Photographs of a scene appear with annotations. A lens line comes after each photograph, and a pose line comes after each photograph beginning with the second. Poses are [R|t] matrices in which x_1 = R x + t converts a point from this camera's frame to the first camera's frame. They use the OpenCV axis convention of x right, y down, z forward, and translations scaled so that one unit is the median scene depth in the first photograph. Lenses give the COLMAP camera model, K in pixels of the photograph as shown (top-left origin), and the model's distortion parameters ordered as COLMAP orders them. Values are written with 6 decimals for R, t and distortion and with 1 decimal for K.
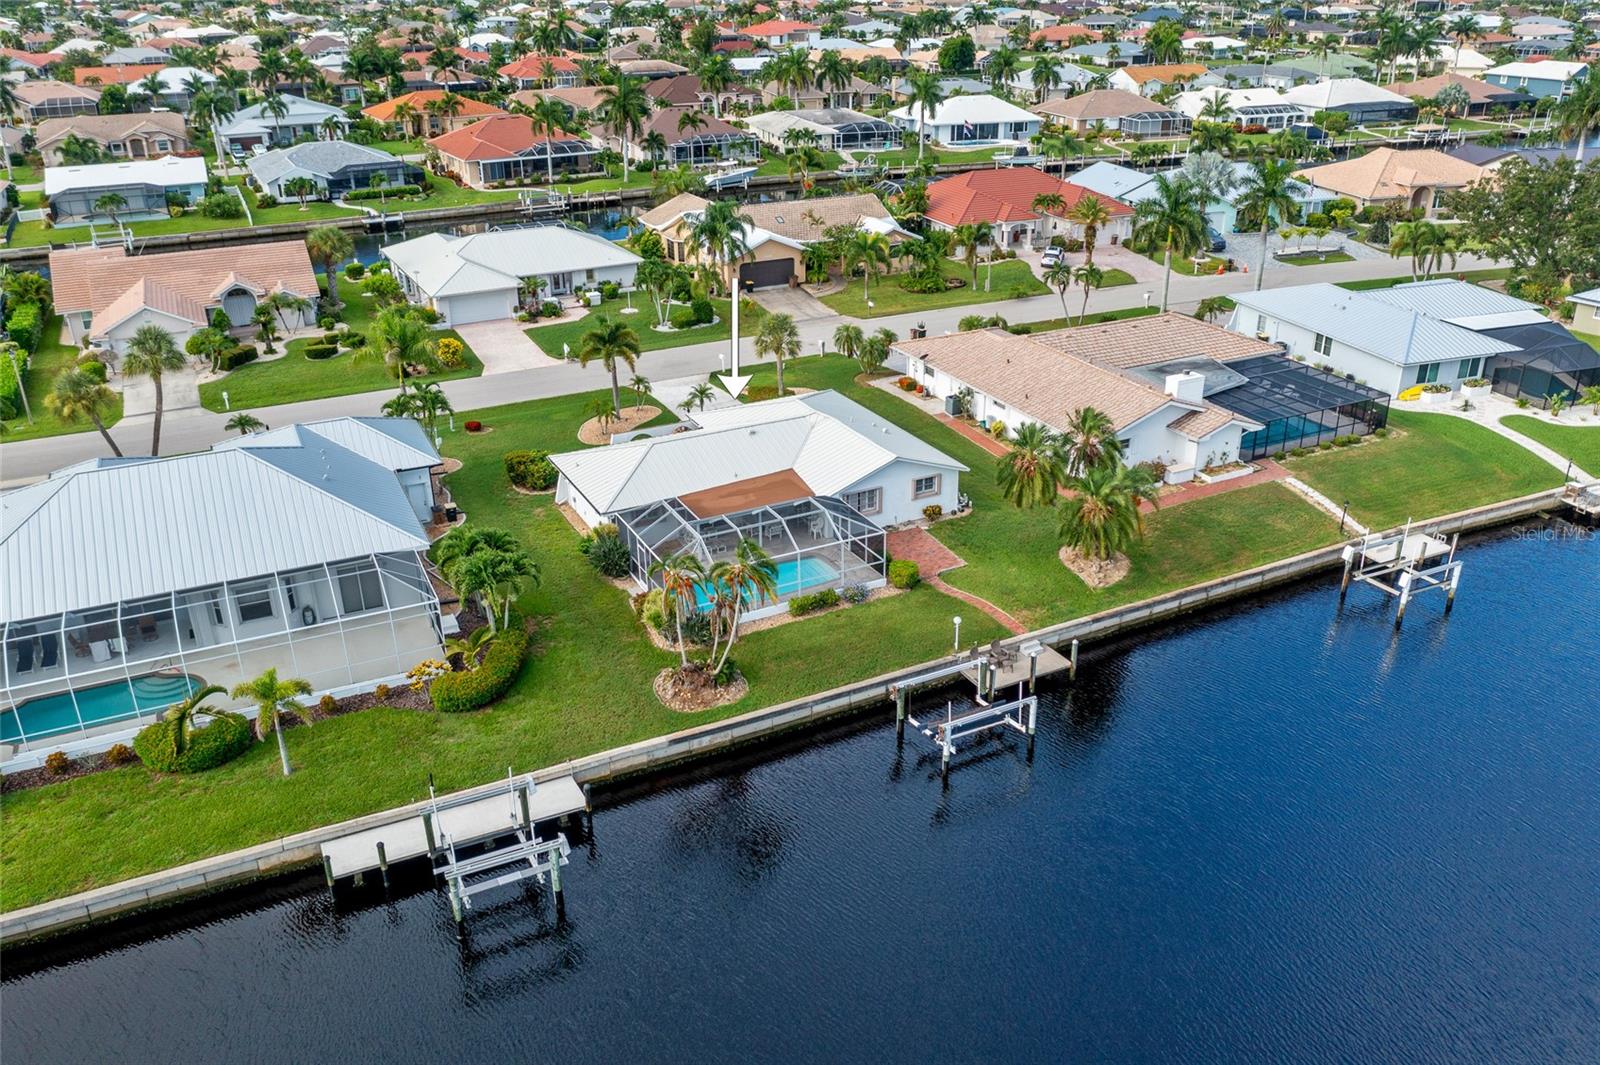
lens RADIAL K [[1251.4, 0, 800.0], [0, 1251.4, 532.5], [0, 0, 1]] dist [-0.003208, 0.004263]
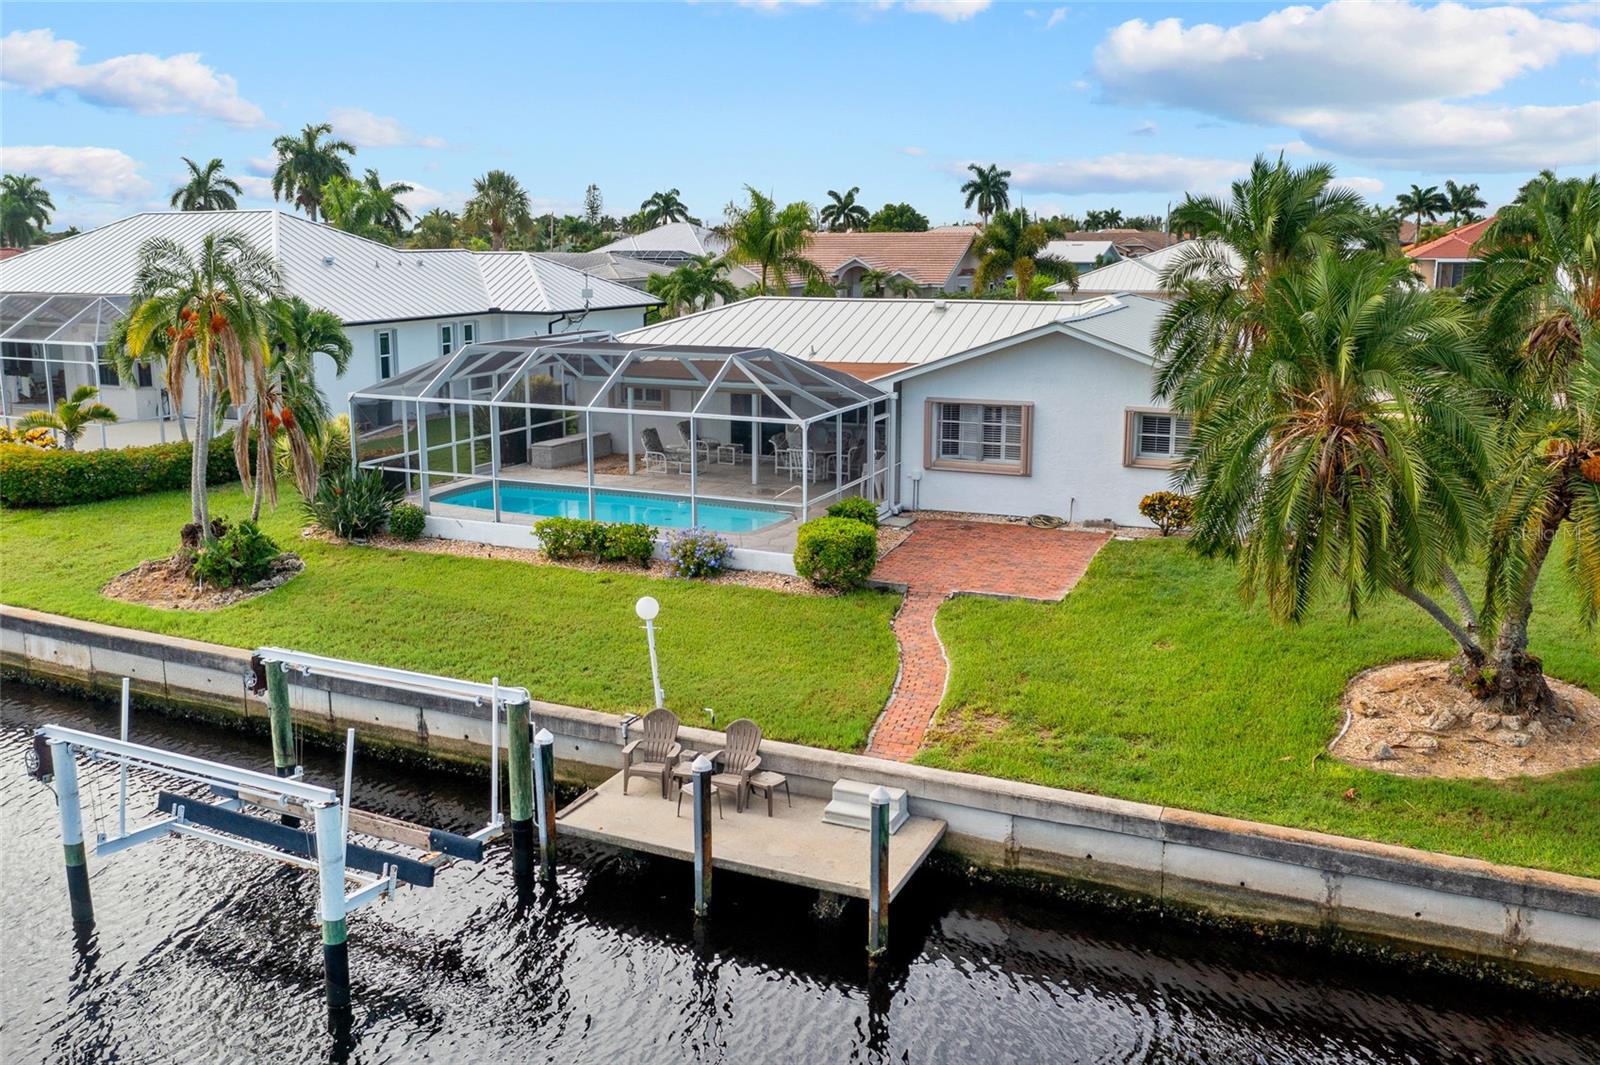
lens RADIAL K [[1348.8, 0, 741.7], [0, 1348.8, 506.1], [0, 0, 1]] dist [-0.017889, -0.004410]
pose [[0.601019, 0.164687, -0.782084, 0.352222], [-0.335123, 0.940291, -0.059535, 0.050139], [0.725582, 0.297876, 0.620323, 0.687017]]
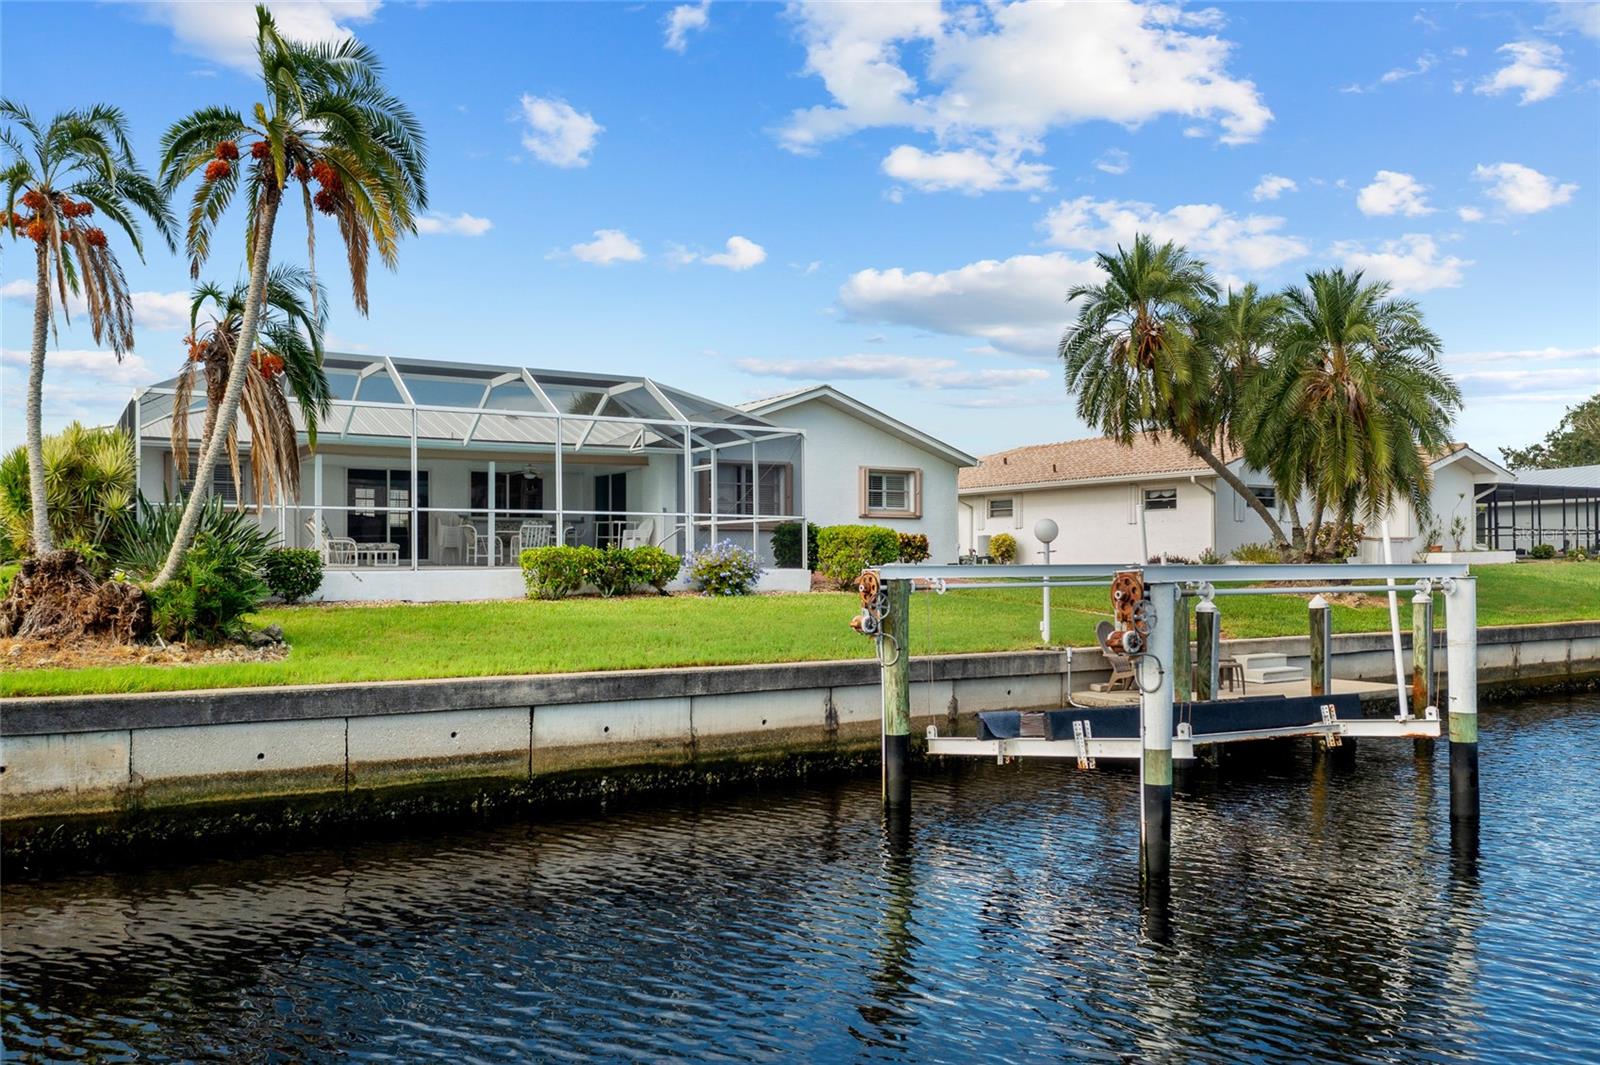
lens RADIAL K [[1267.2, 0, 800.0], [0, 1267.2, 532.5], [0, 0, 1]] dist [-0.014743, -0.003015]
pose [[0.996925, 0.009953, 0.077729, 0.034681], [0.025238, 0.898272, -0.438715, 0.179604], [-0.074188, 0.439328, 0.895258, 0.624002]]
